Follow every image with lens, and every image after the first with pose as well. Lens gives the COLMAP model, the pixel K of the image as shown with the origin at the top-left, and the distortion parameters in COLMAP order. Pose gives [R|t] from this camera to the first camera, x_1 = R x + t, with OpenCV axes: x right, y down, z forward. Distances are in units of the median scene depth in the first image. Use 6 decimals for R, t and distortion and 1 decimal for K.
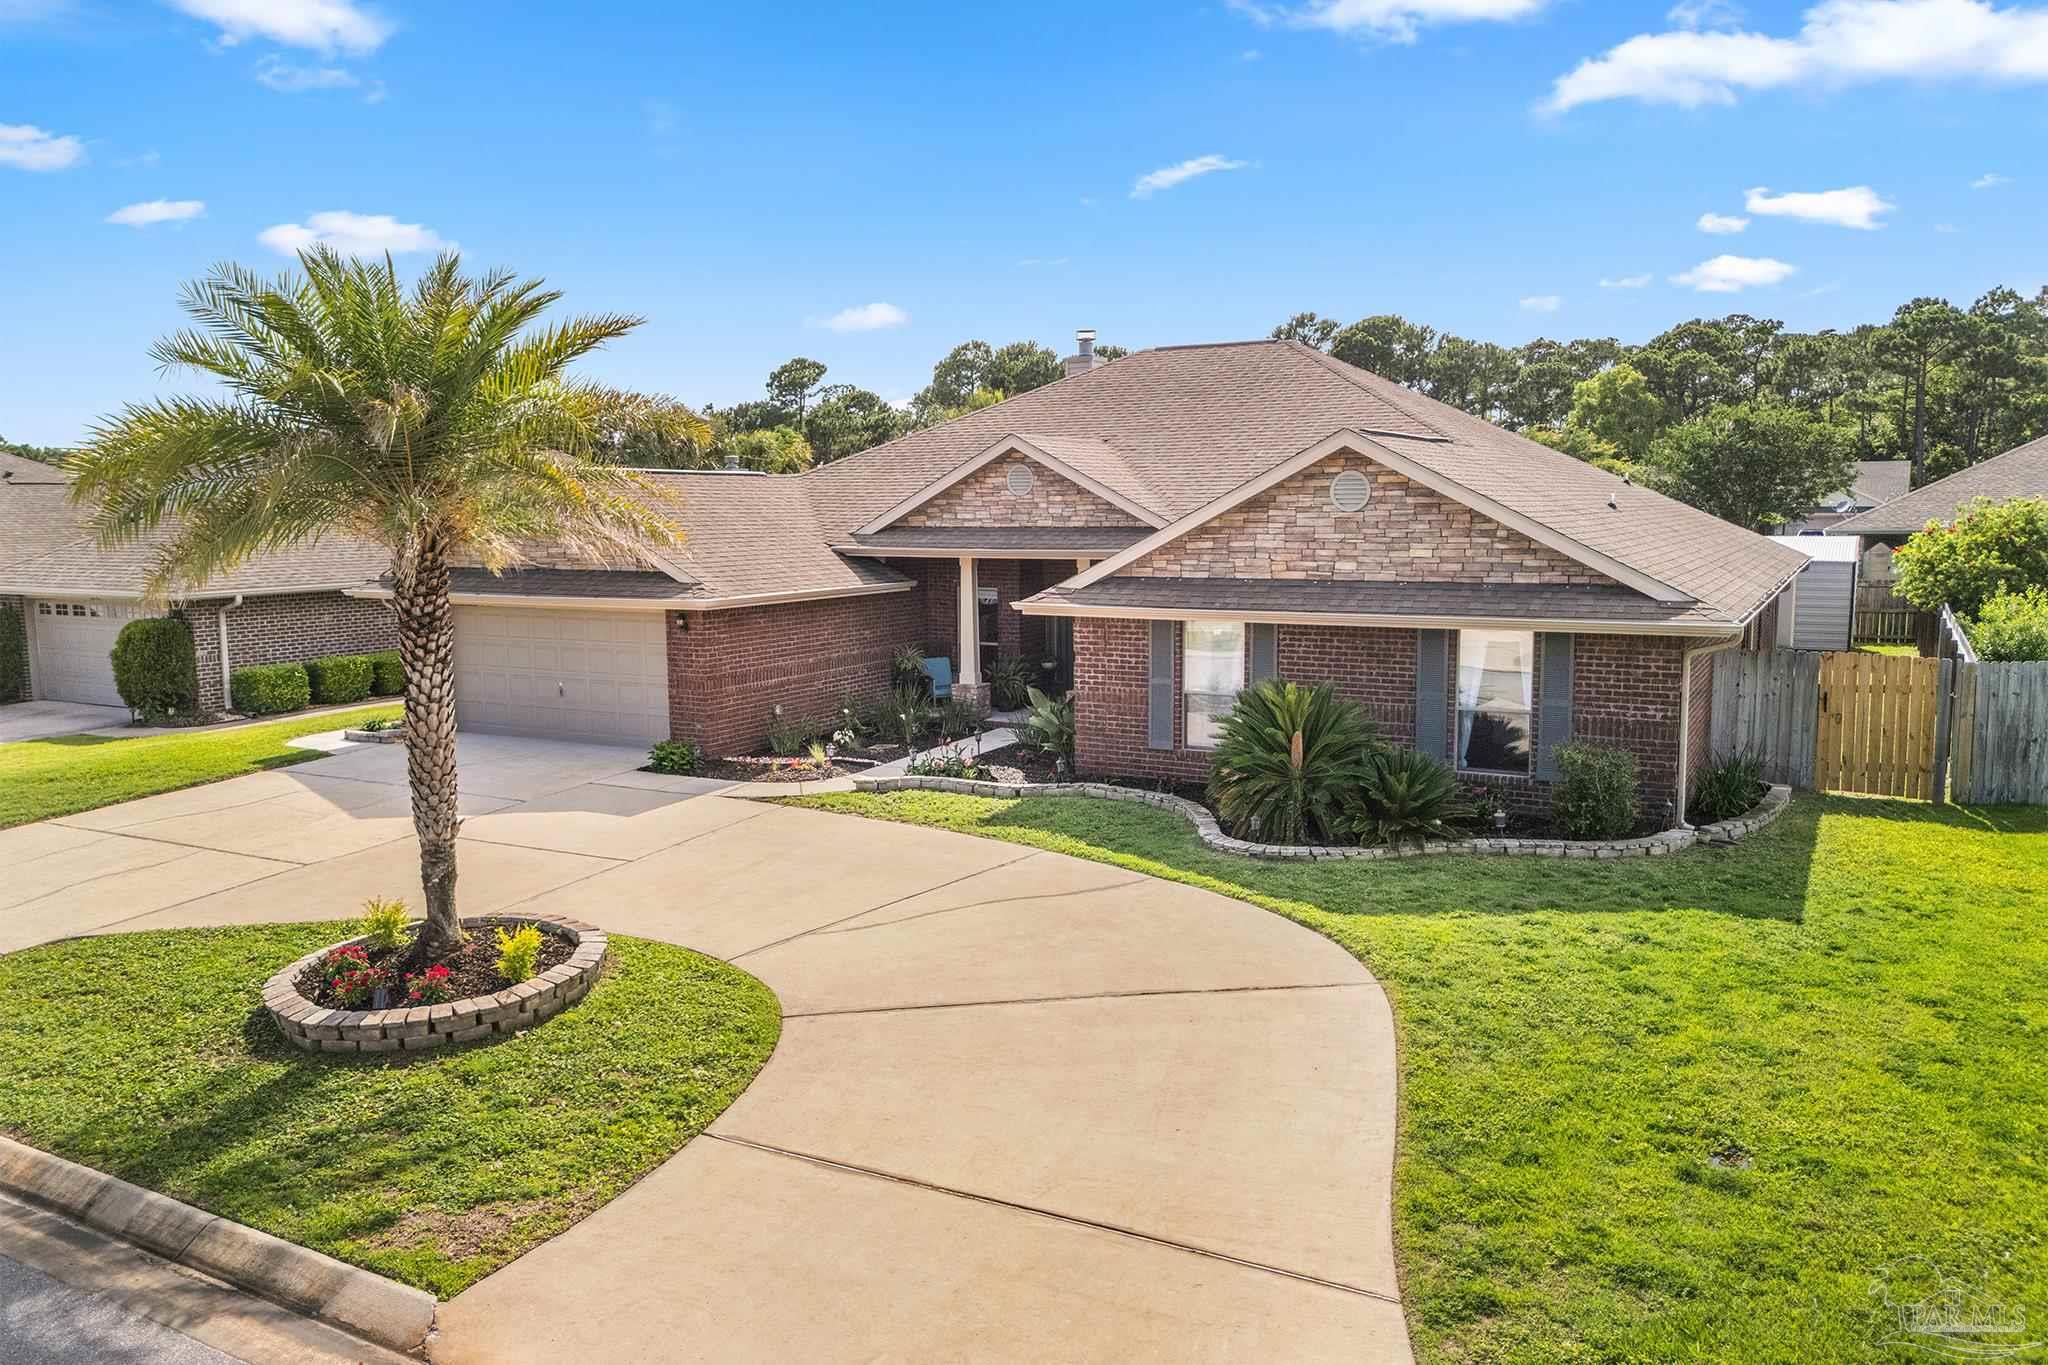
lens RADIAL K [[1523.7, 0, 1030.4], [0, 1523.7, 657.6], [0, 0, 1]] dist [0.060657, -0.052963]
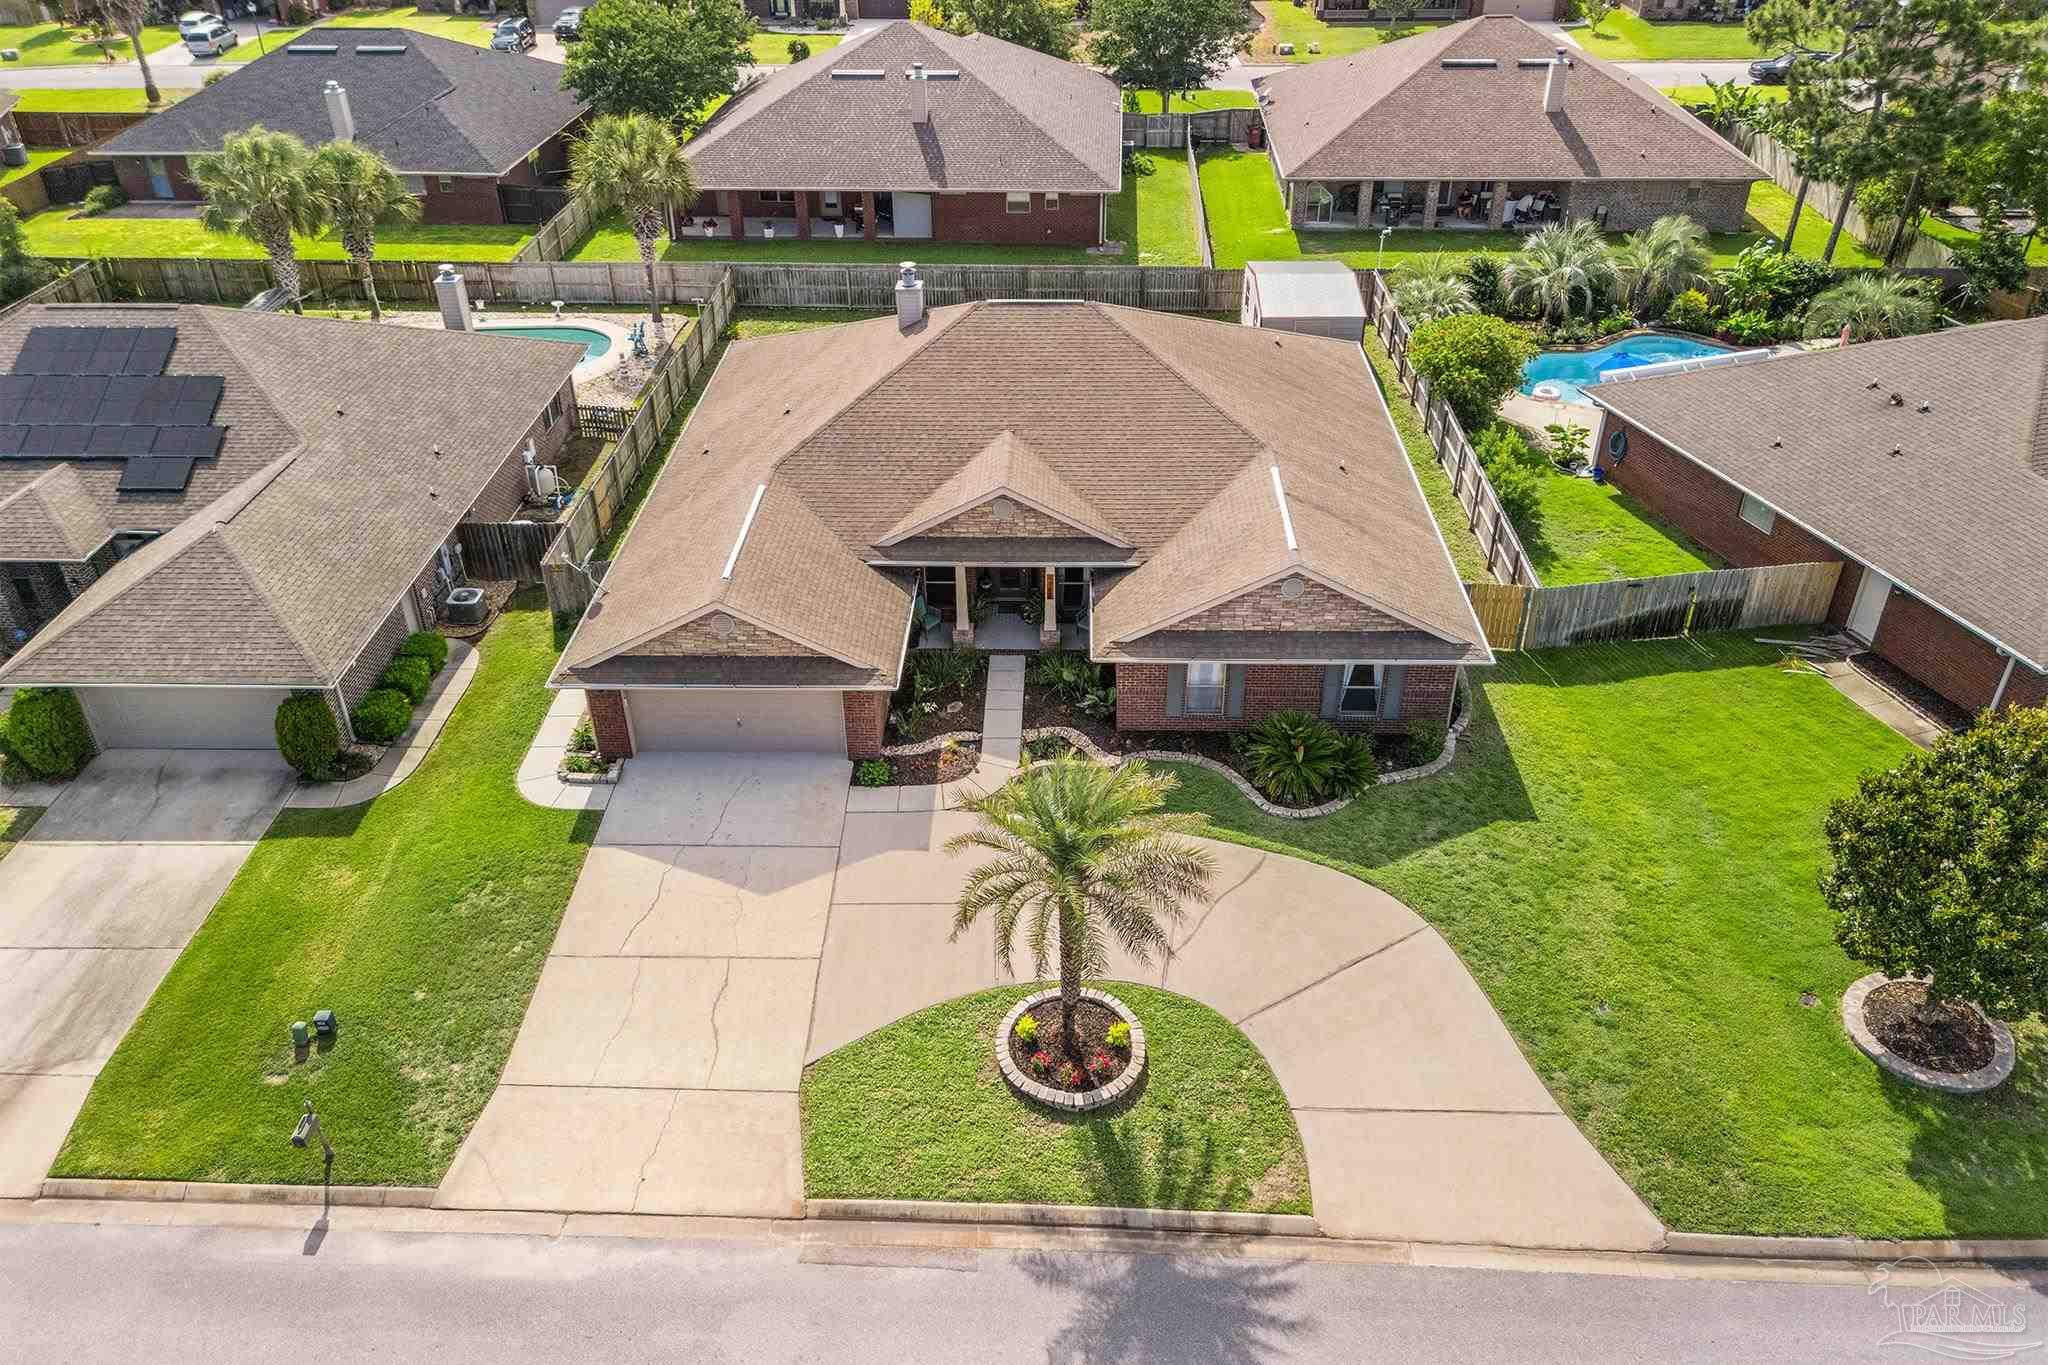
lens RADIAL K [[1523.7, 0, 1030.4], [0, 1523.7, 657.6], [0, 0, 1]] dist [0.060657, -0.052963]
pose [[0.890777, -0.241607, 0.384892, -0.761146], [0.051772, 0.895398, 0.442248, -0.829667], [-0.451482, -0.374018, 0.810108, -0.336685]]
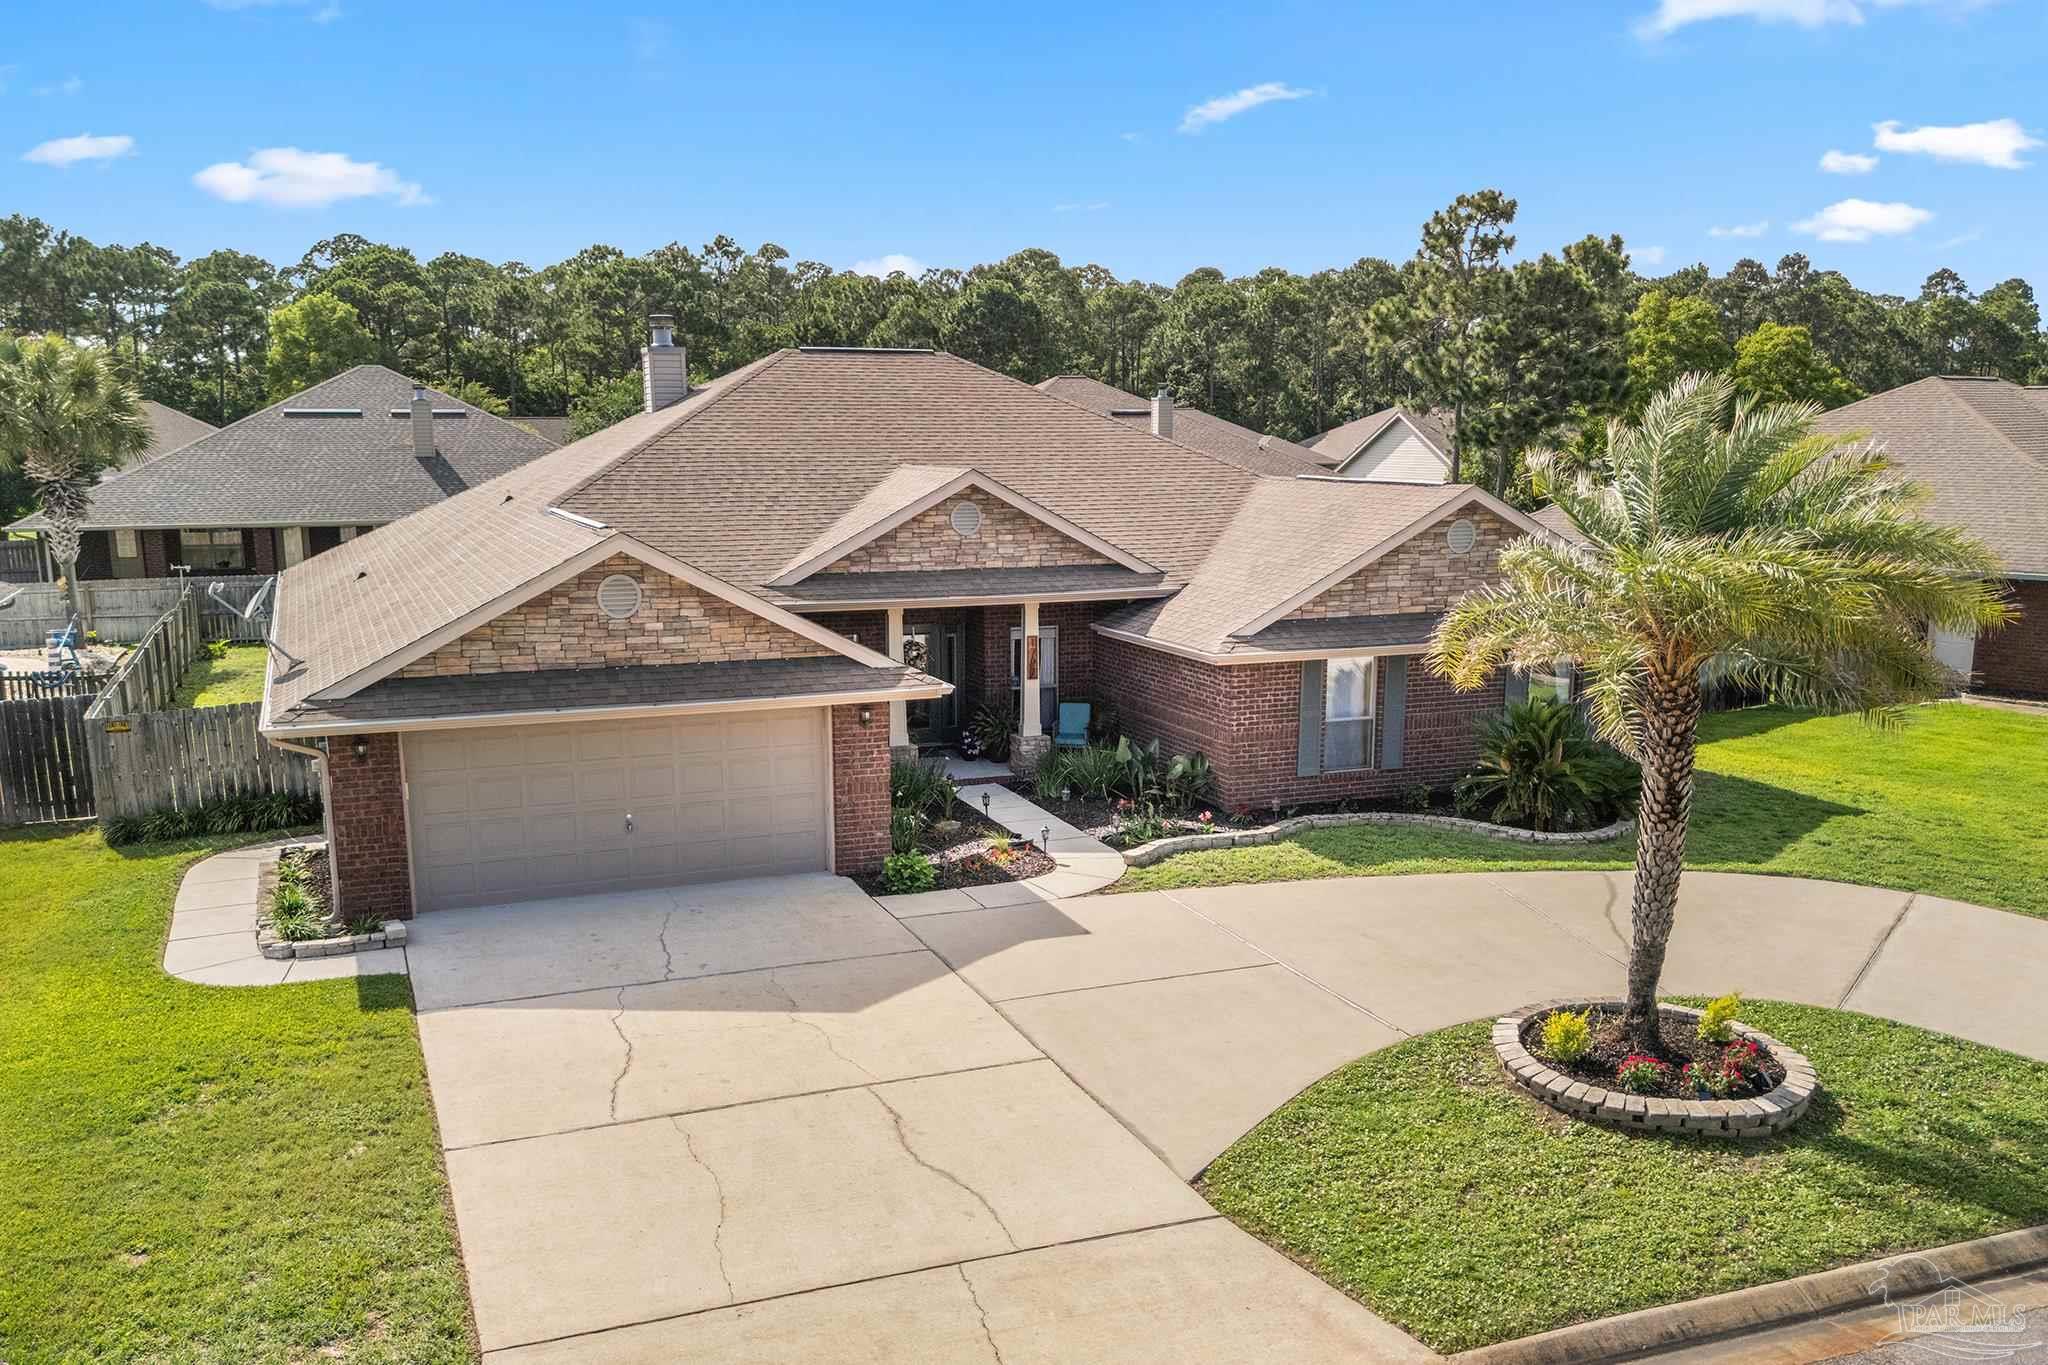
lens RADIAL K [[1739.7, 0, 1027.8], [0, 1739.7, 769.6], [0, 0, 1]] dist [0.039154, -0.002029]
pose [[0.635802, -0.146676, 0.757787, -1.052405], [0.077940, 0.988960, 0.126028, -0.124894], [-0.767907, -0.021067, 0.640215, 0.375090]]
